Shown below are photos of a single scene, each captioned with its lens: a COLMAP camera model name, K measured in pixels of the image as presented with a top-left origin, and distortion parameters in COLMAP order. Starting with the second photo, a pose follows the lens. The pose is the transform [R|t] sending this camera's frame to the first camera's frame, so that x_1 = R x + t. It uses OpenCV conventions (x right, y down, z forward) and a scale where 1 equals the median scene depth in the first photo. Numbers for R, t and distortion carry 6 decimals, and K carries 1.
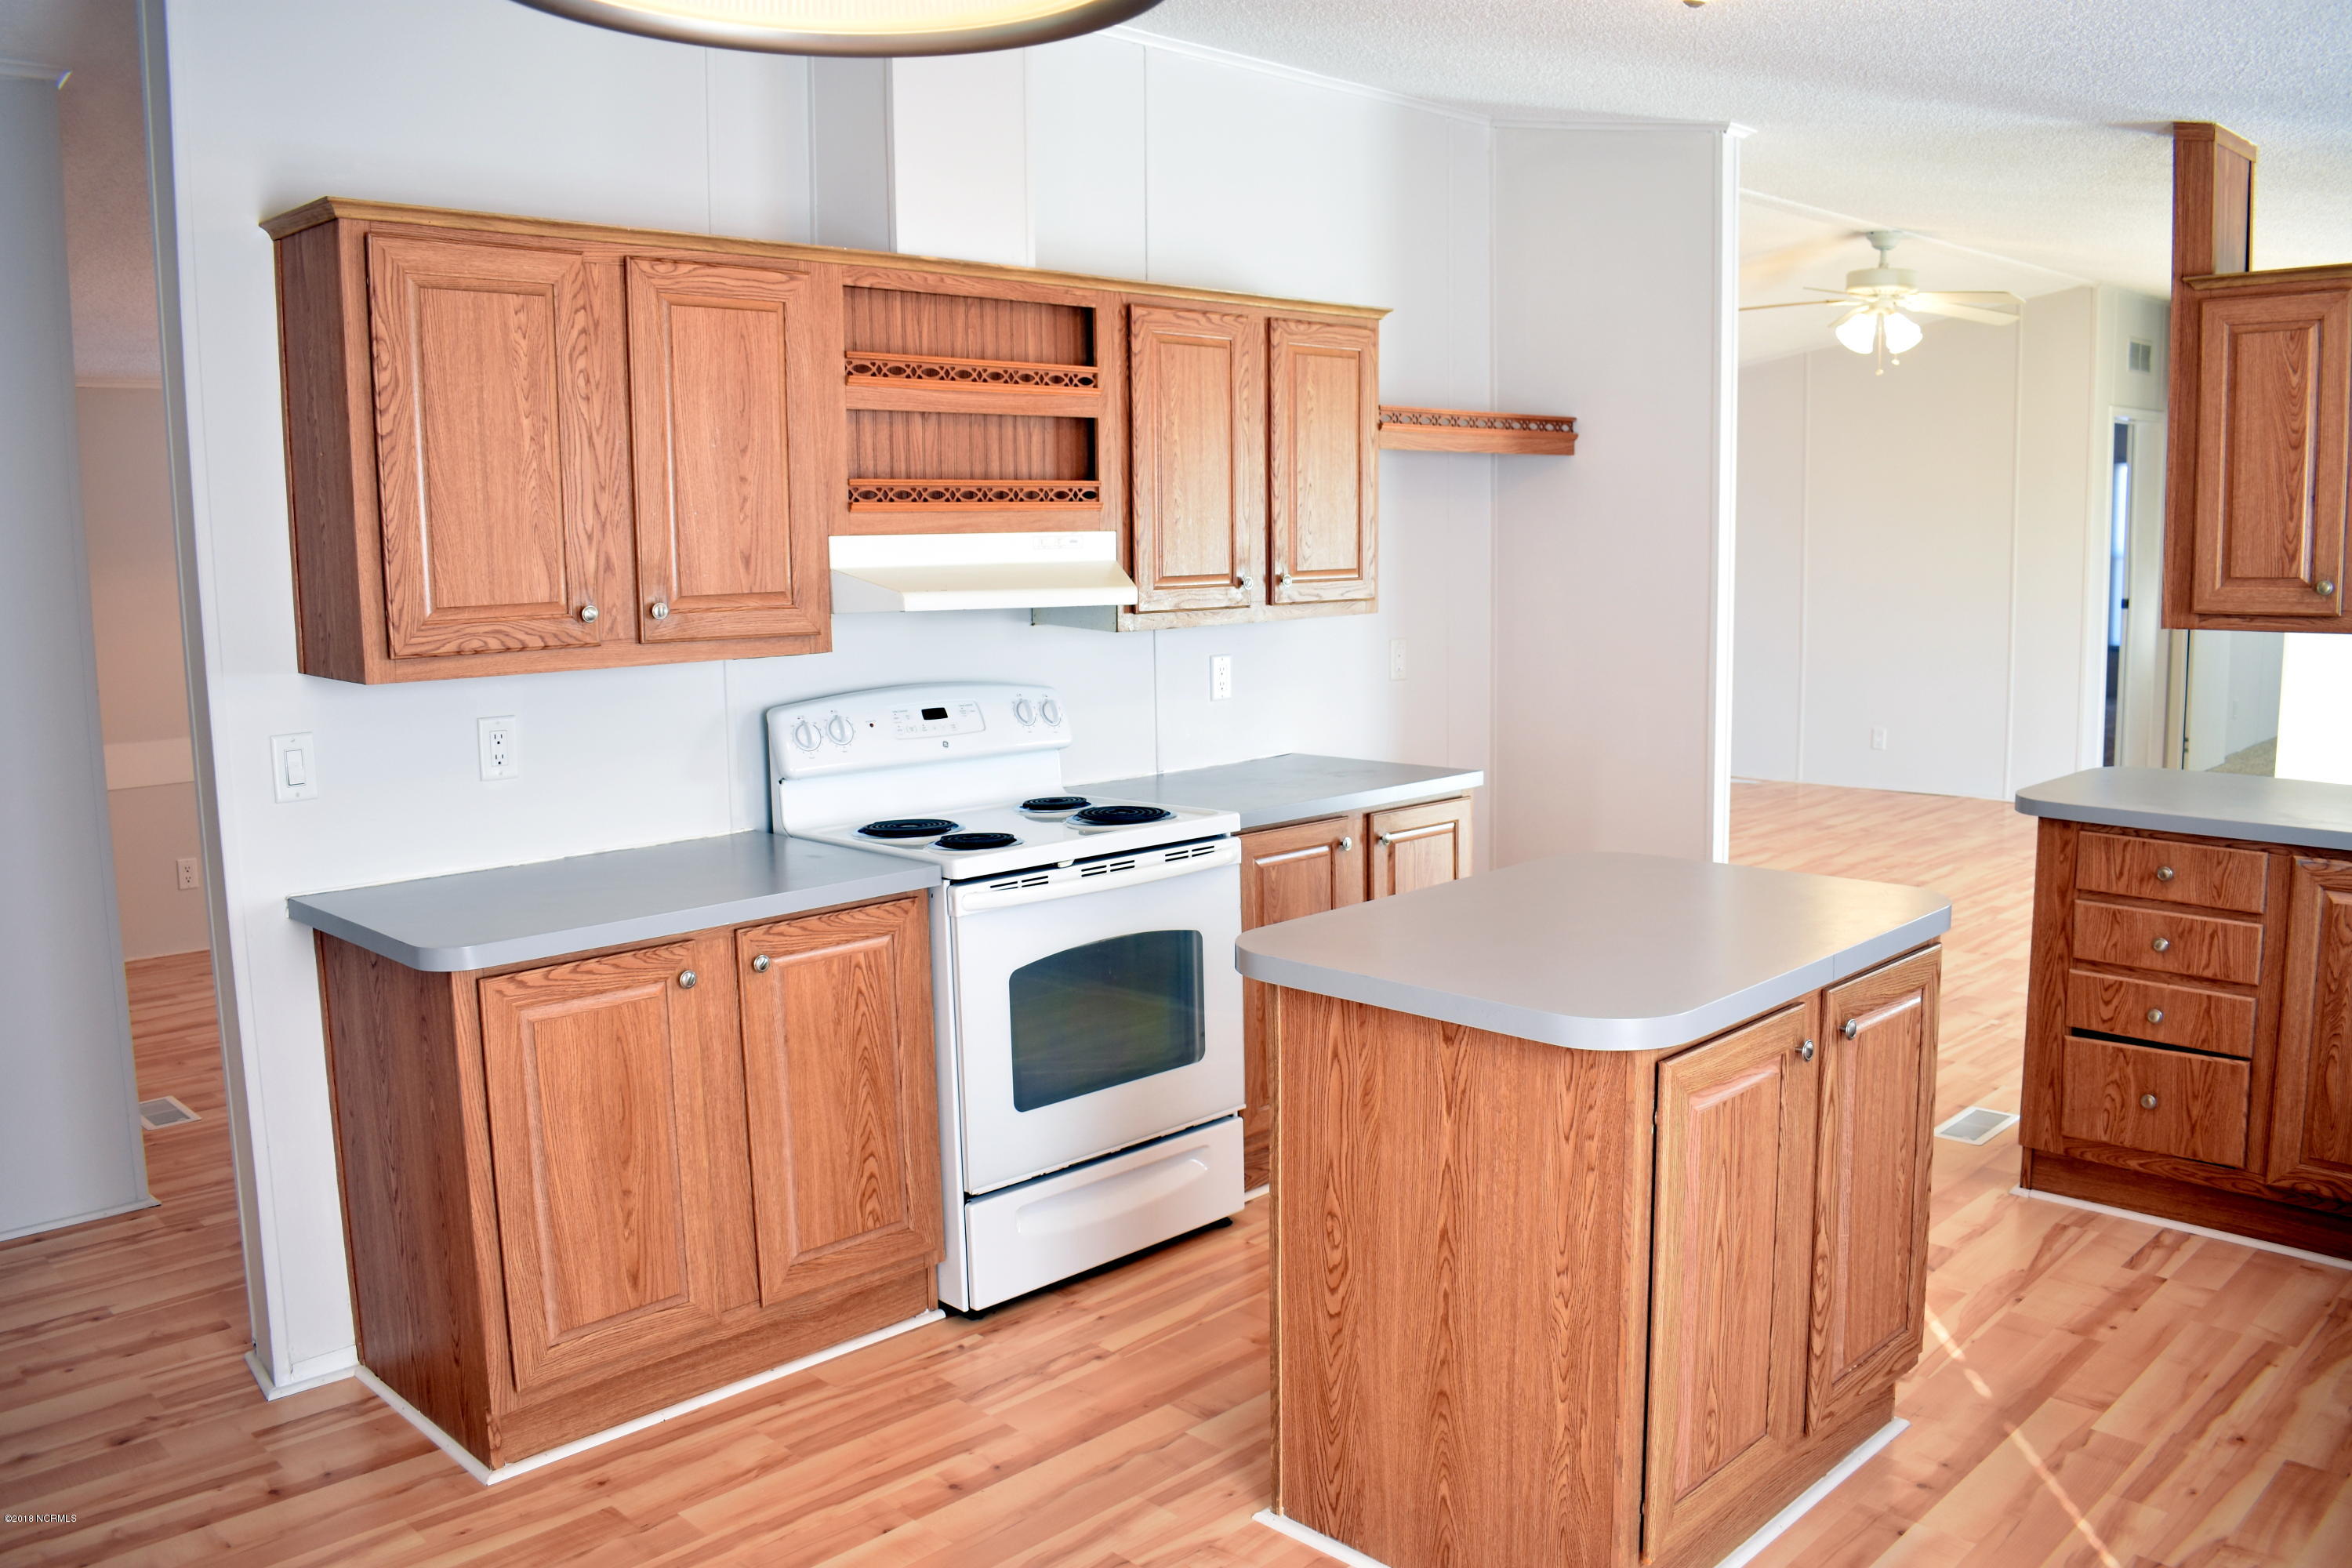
lens RADIAL K [[1845.0, 0, 1194.1], [0, 1845.0, 778.3], [0, 0, 1]] dist [-0.086681, 0.001382]
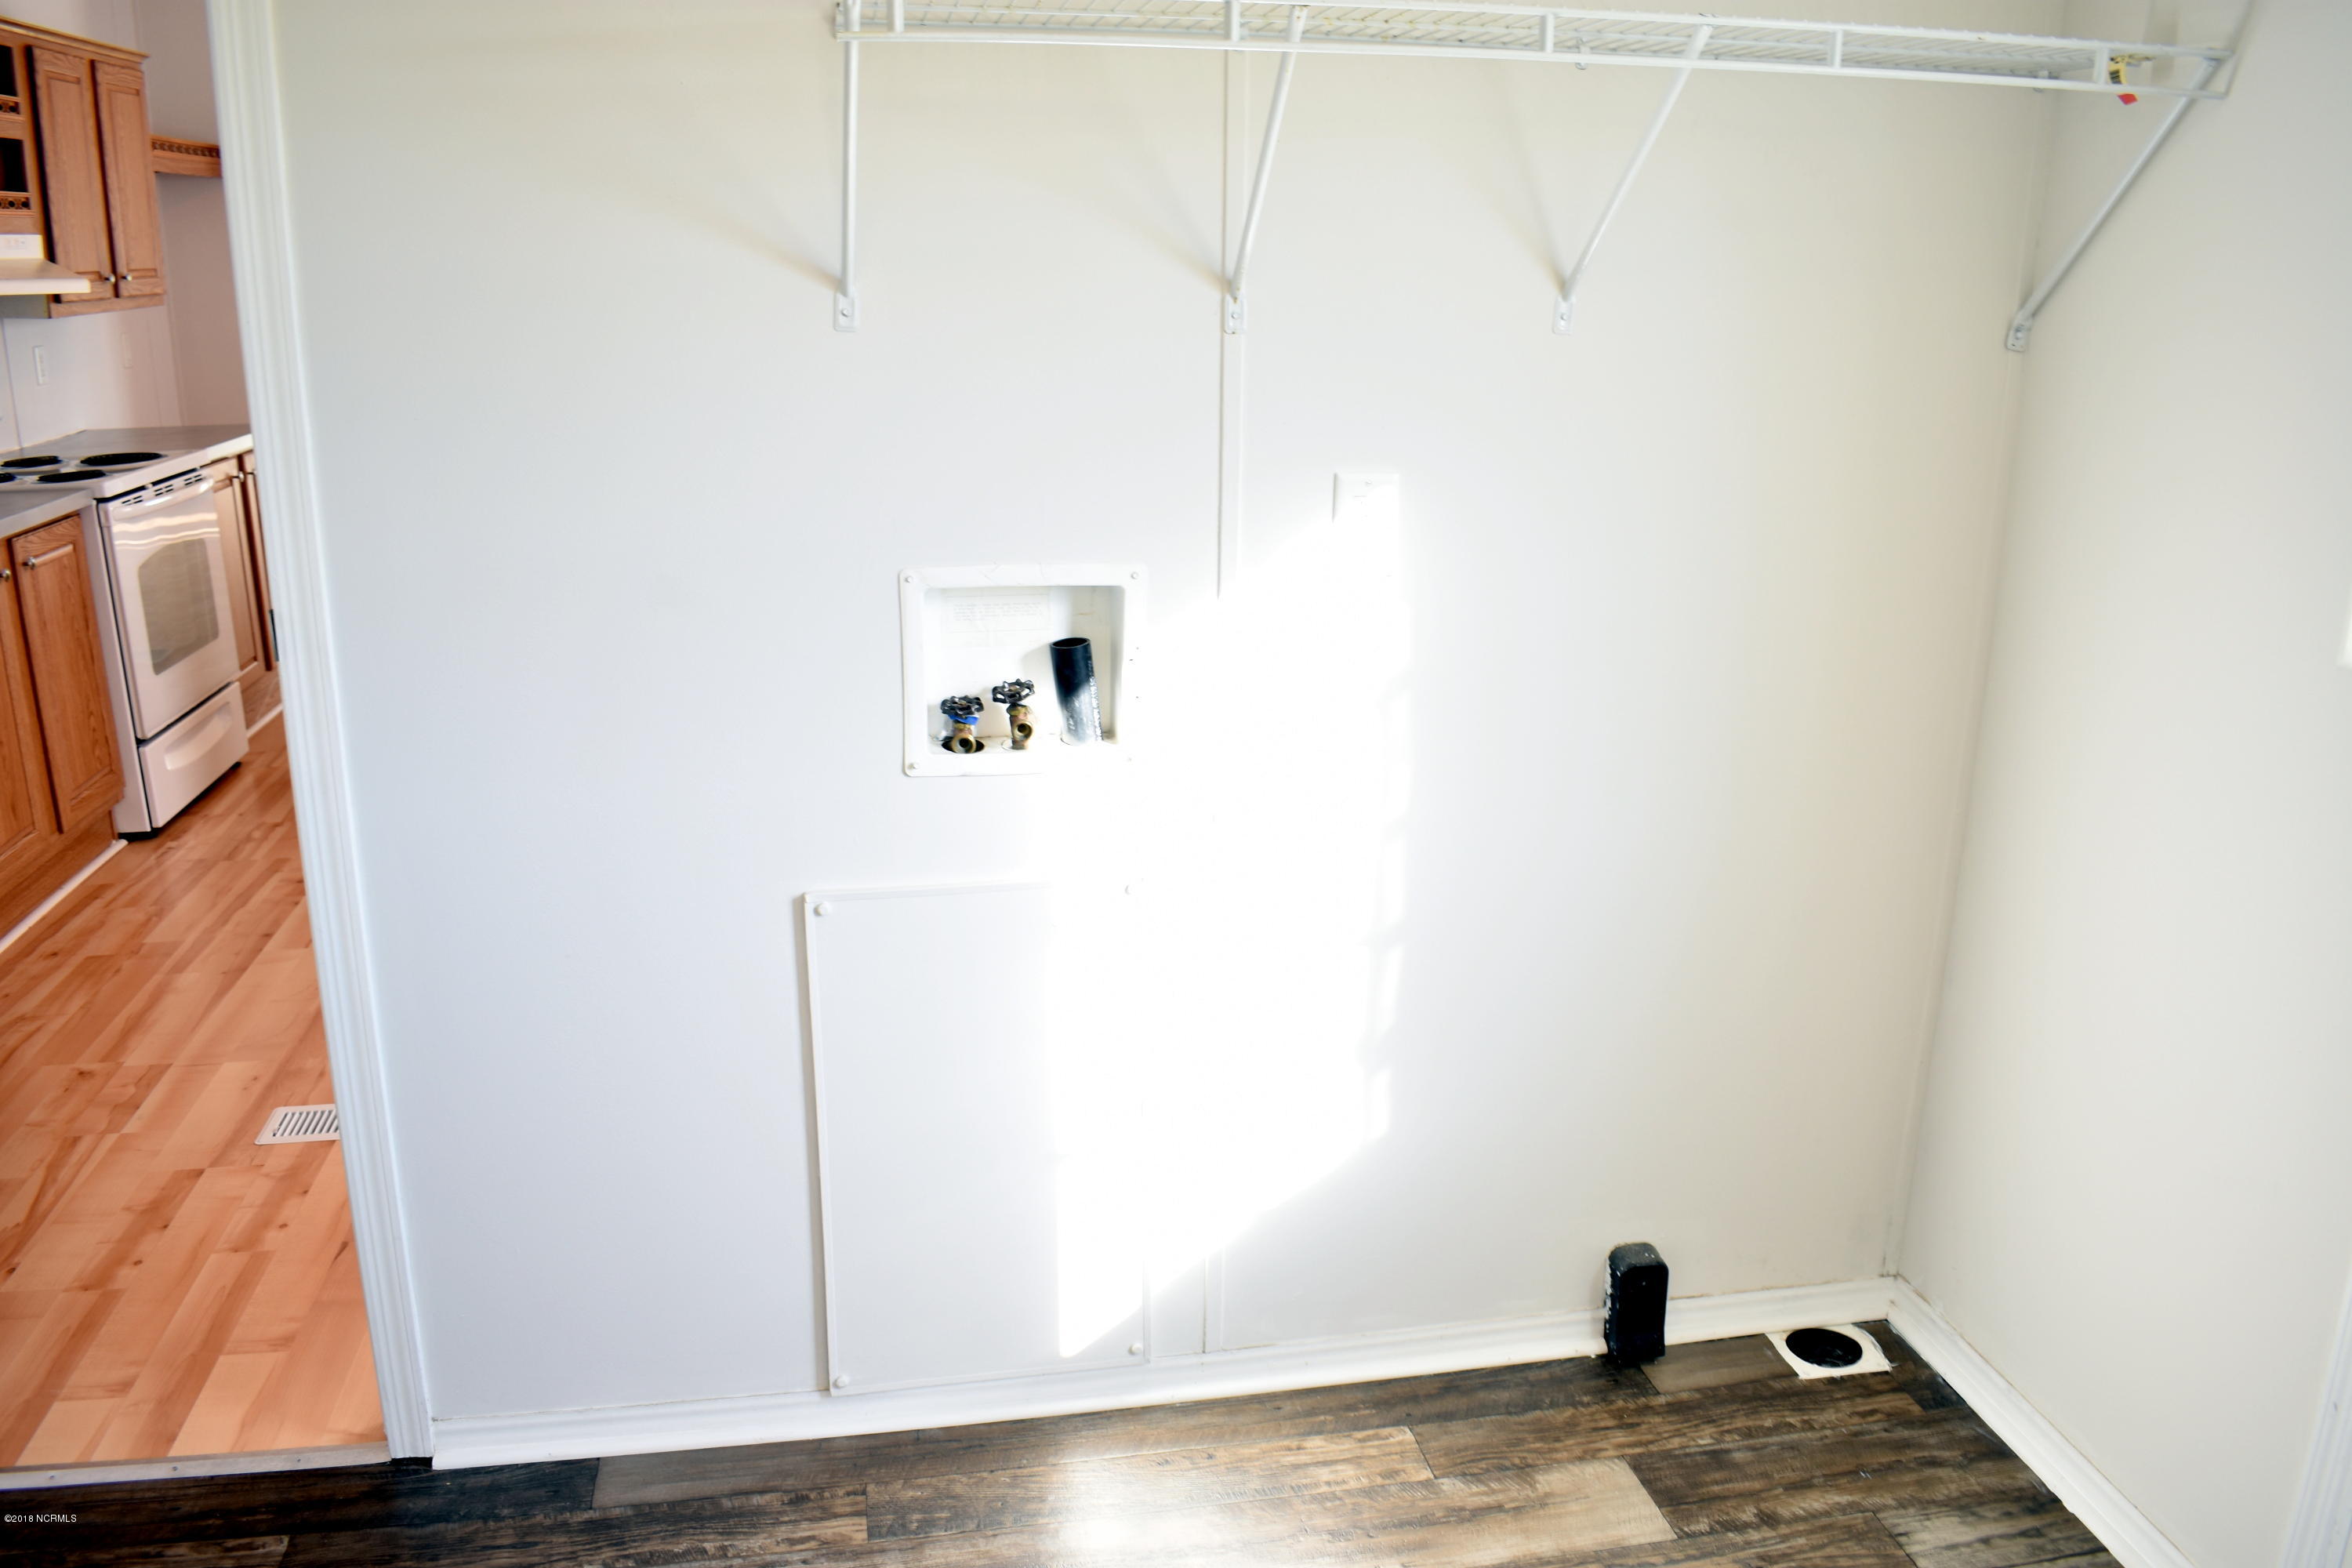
lens RADIAL K [[1845.0, 0, 1180.6], [0, 1845.0, 785.4], [0, 0, 1]] dist [-0.086681, 0.001382]
pose [[0.571135, -0.216910, 0.791679, -0.501991], [0.100283, 0.975668, 0.194974, 0.057268], [-0.814707, -0.031965, 0.578991, -0.247746]]
